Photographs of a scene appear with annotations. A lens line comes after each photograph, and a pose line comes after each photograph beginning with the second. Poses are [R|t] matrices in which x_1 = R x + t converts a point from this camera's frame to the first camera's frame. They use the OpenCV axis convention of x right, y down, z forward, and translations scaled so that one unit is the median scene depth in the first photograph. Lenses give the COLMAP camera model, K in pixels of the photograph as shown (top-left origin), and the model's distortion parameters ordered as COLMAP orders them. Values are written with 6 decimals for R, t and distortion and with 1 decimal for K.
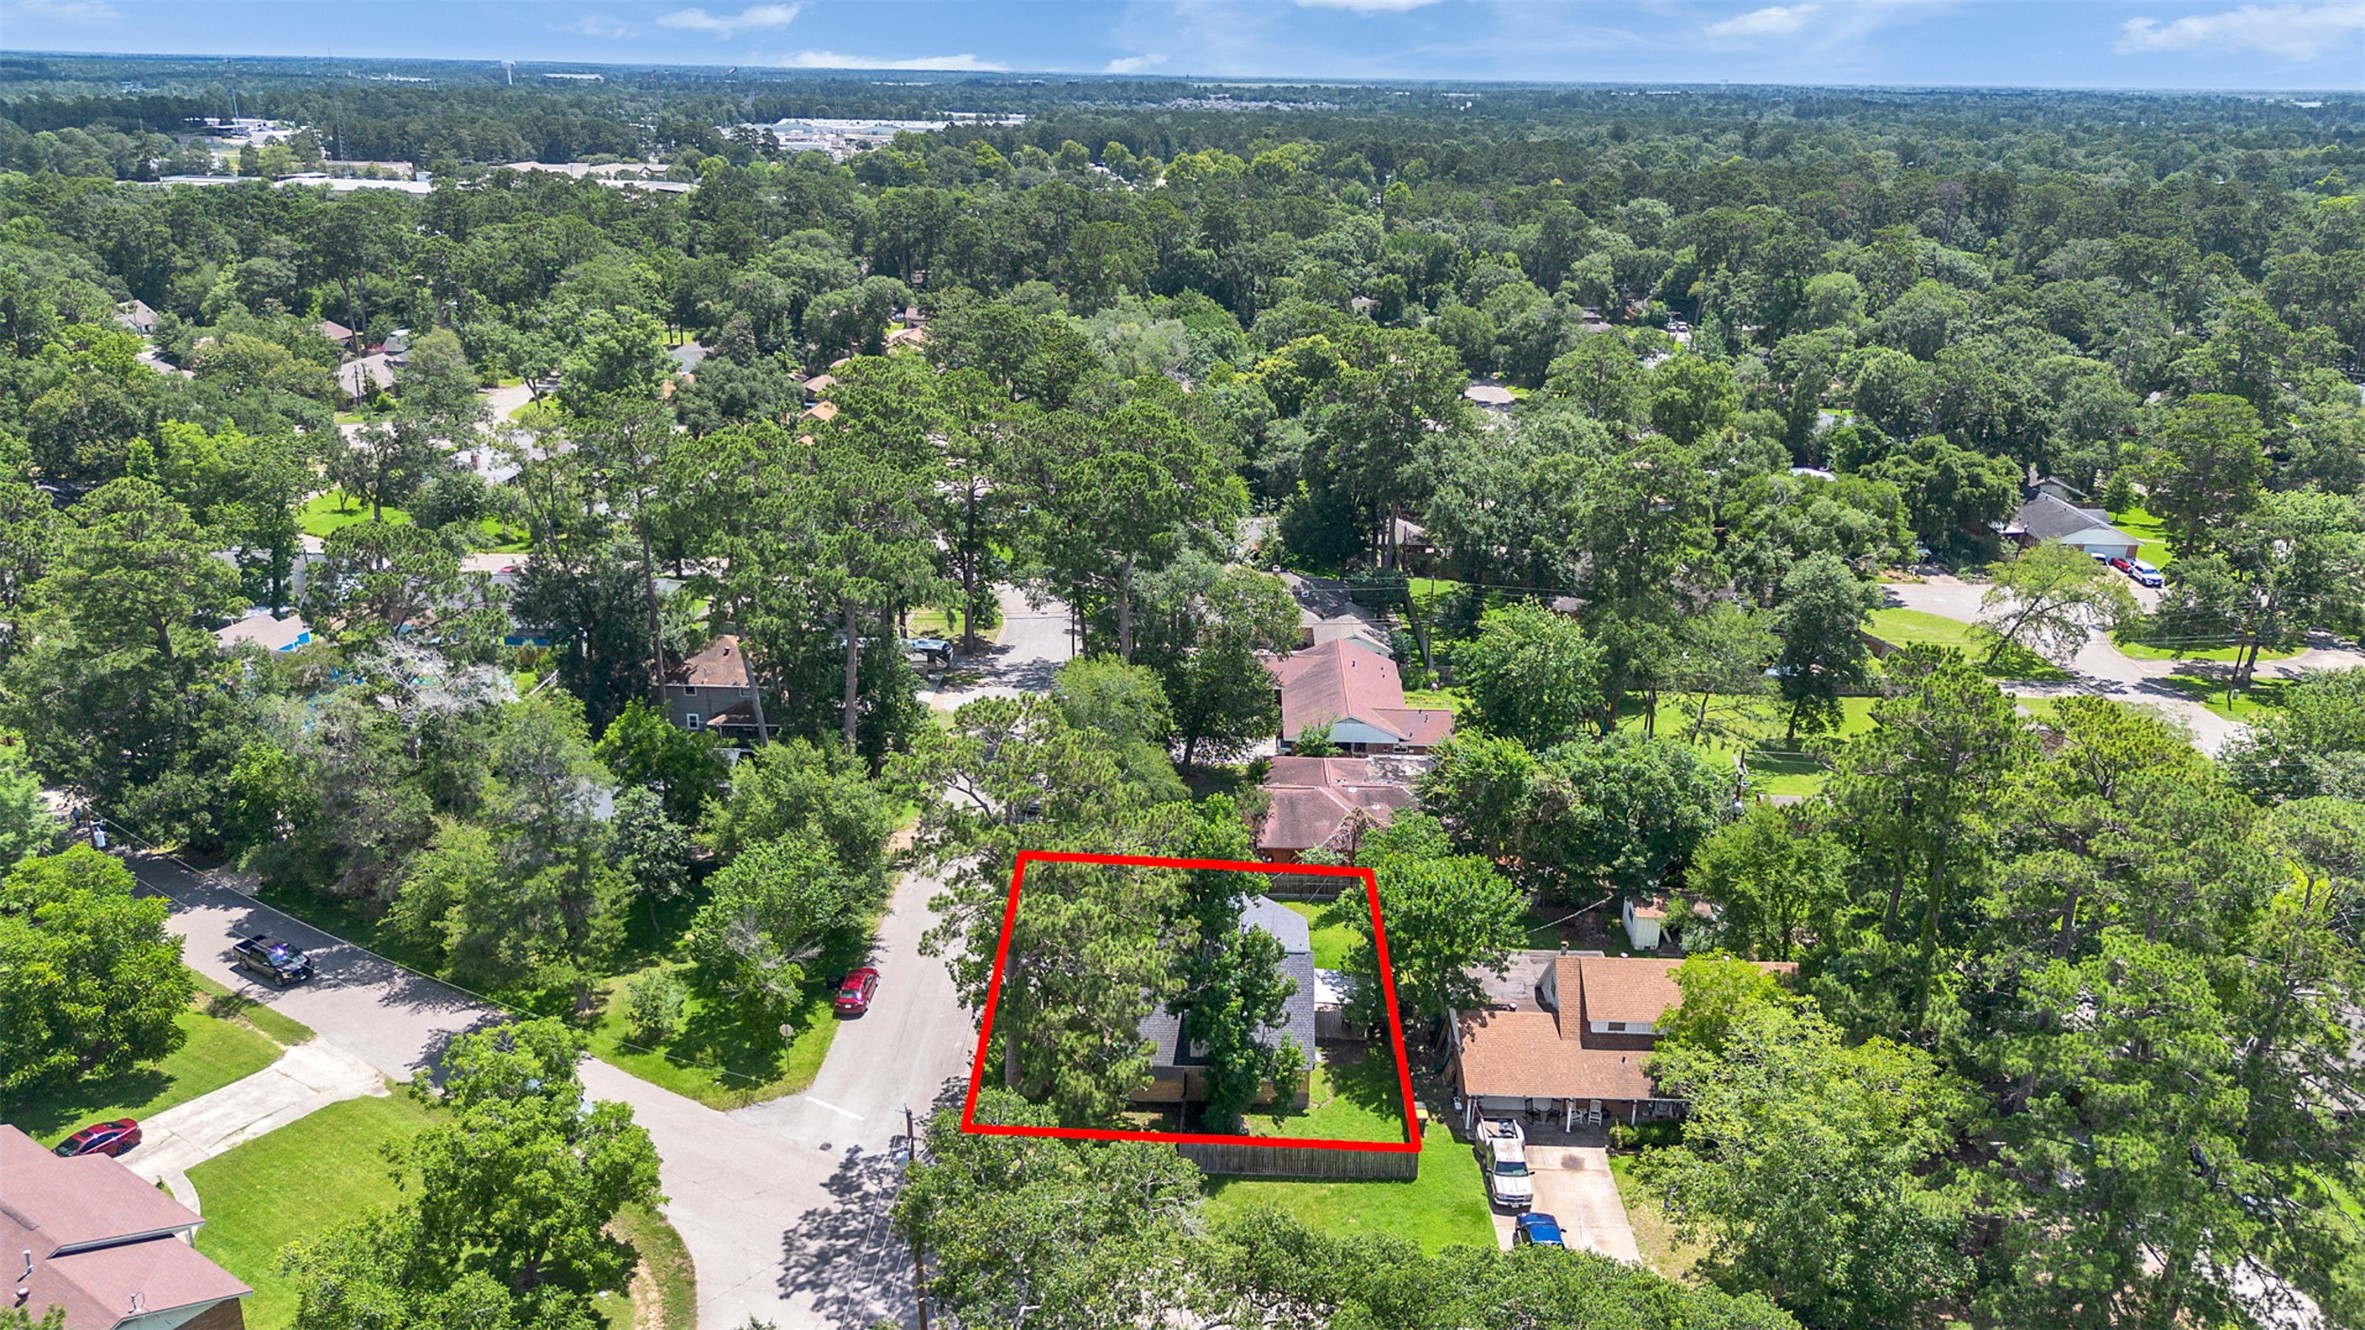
lens RADIAL K [[1663.4, 0, 1182.5], [0, 1663.4, 665.0], [0, 0, 1]] dist [-0.006960, -0.002910]
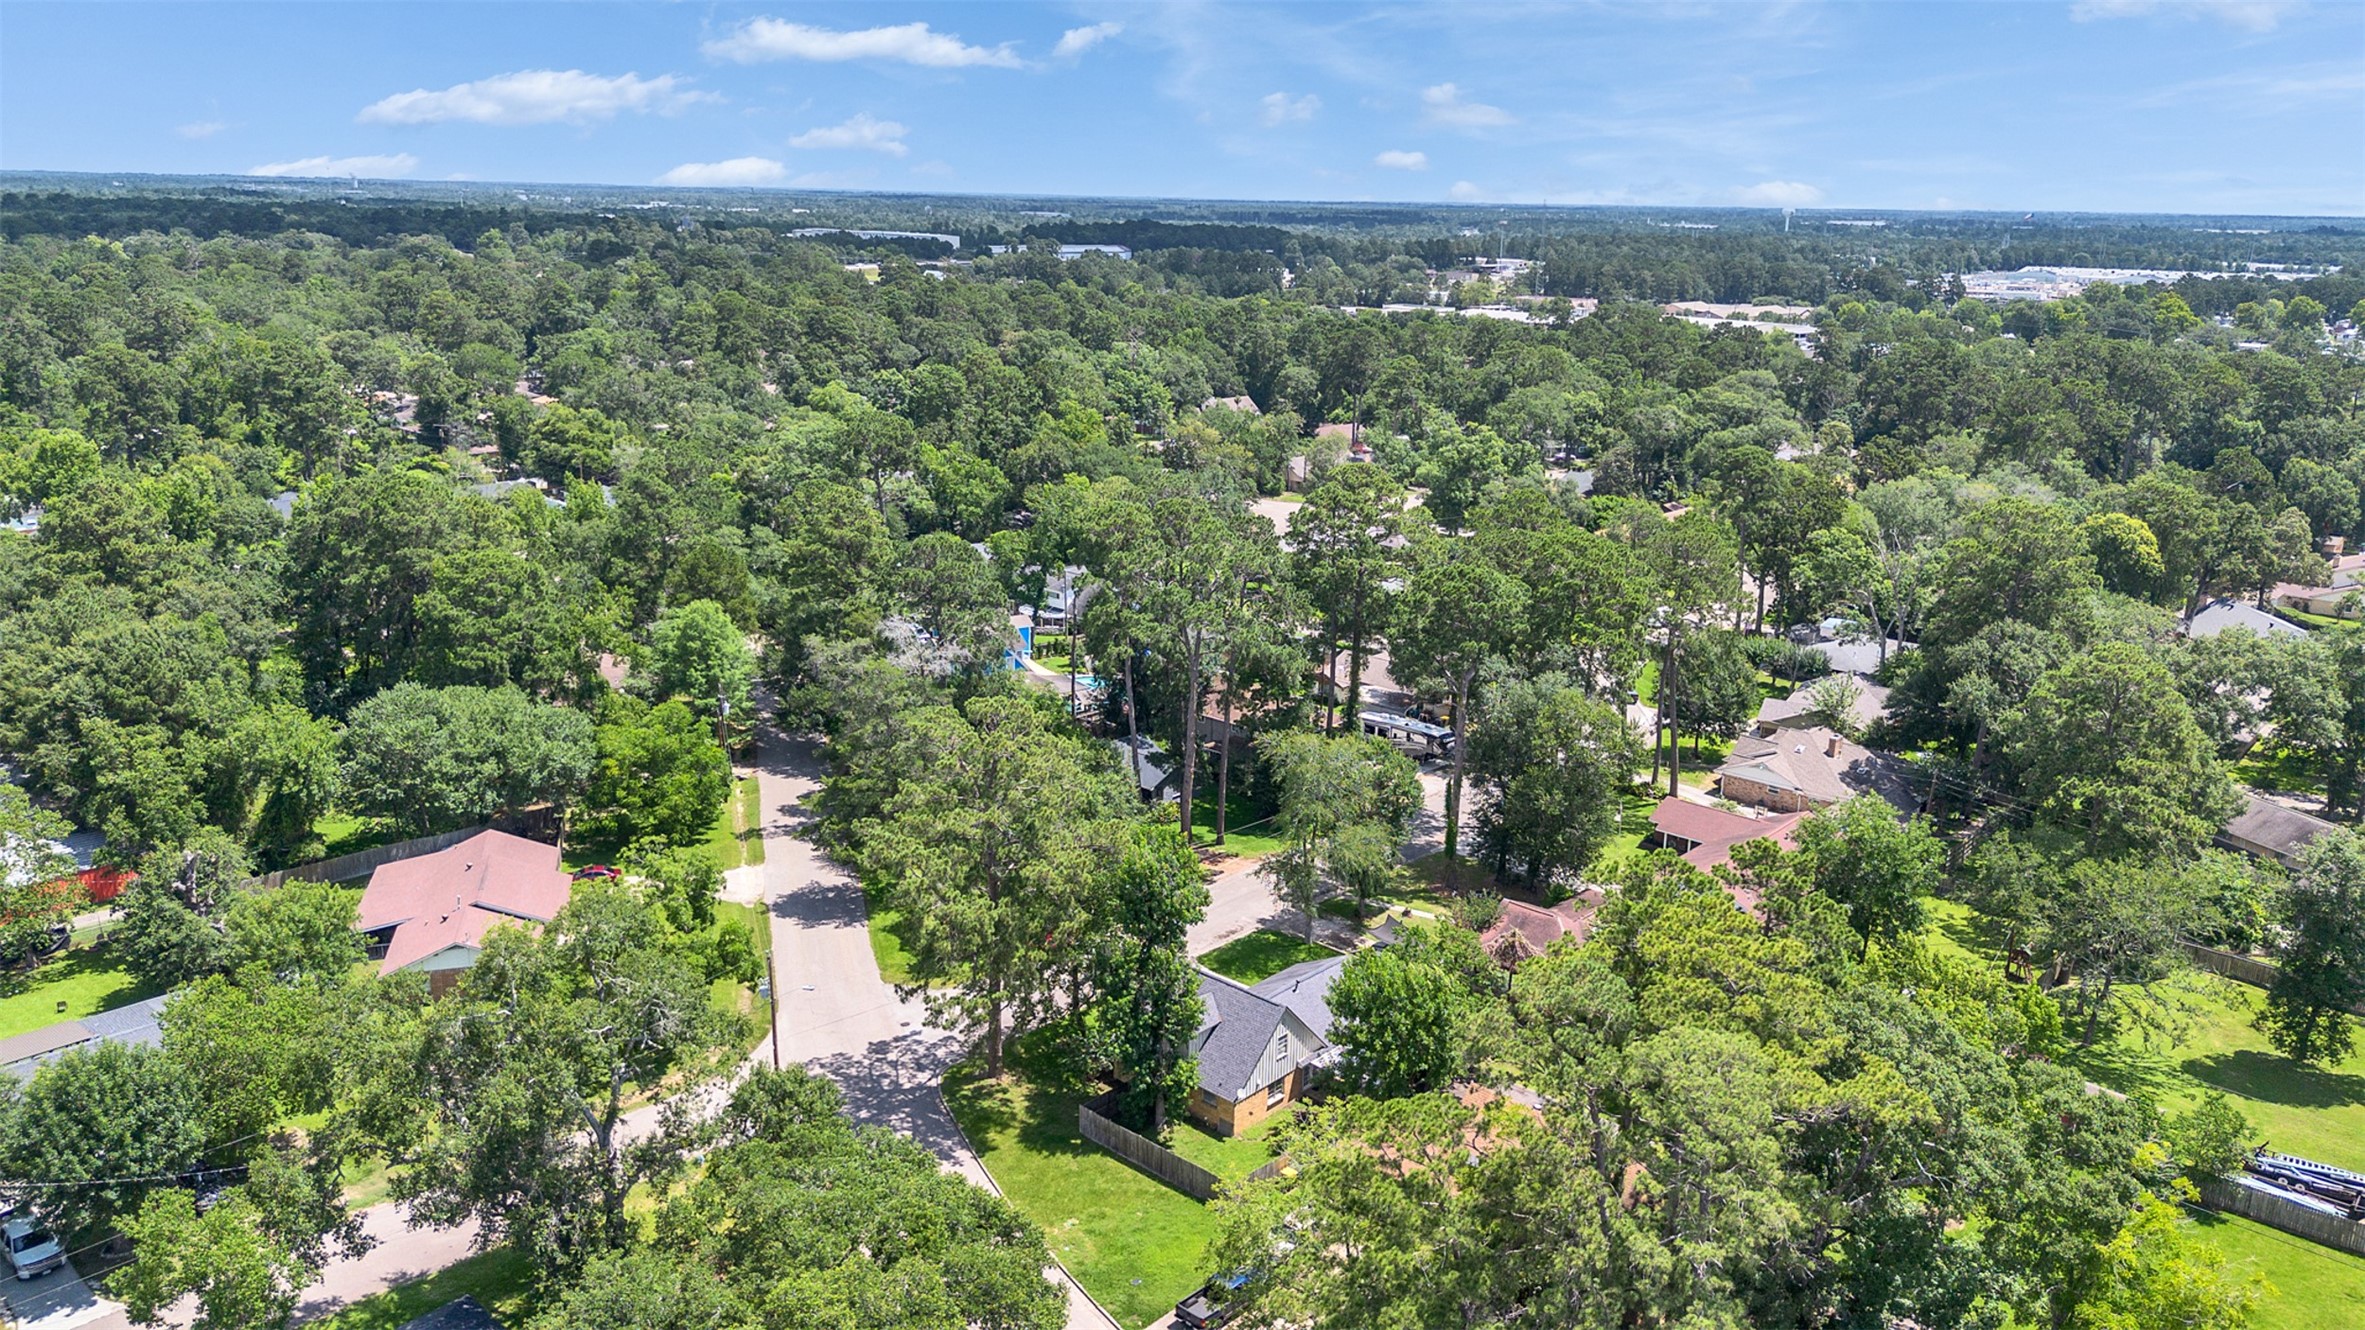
lens RADIAL K [[1663.4, 0, 1182.5], [0, 1663.4, 665.0], [0, 0, 1]] dist [-0.006960, -0.002910]
pose [[0.736795, 0.171386, -0.654034, 0.108084], [-0.224375, 0.974499, 0.002595, -0.005023], [0.637801, 0.144837, 0.756461, 0.017359]]
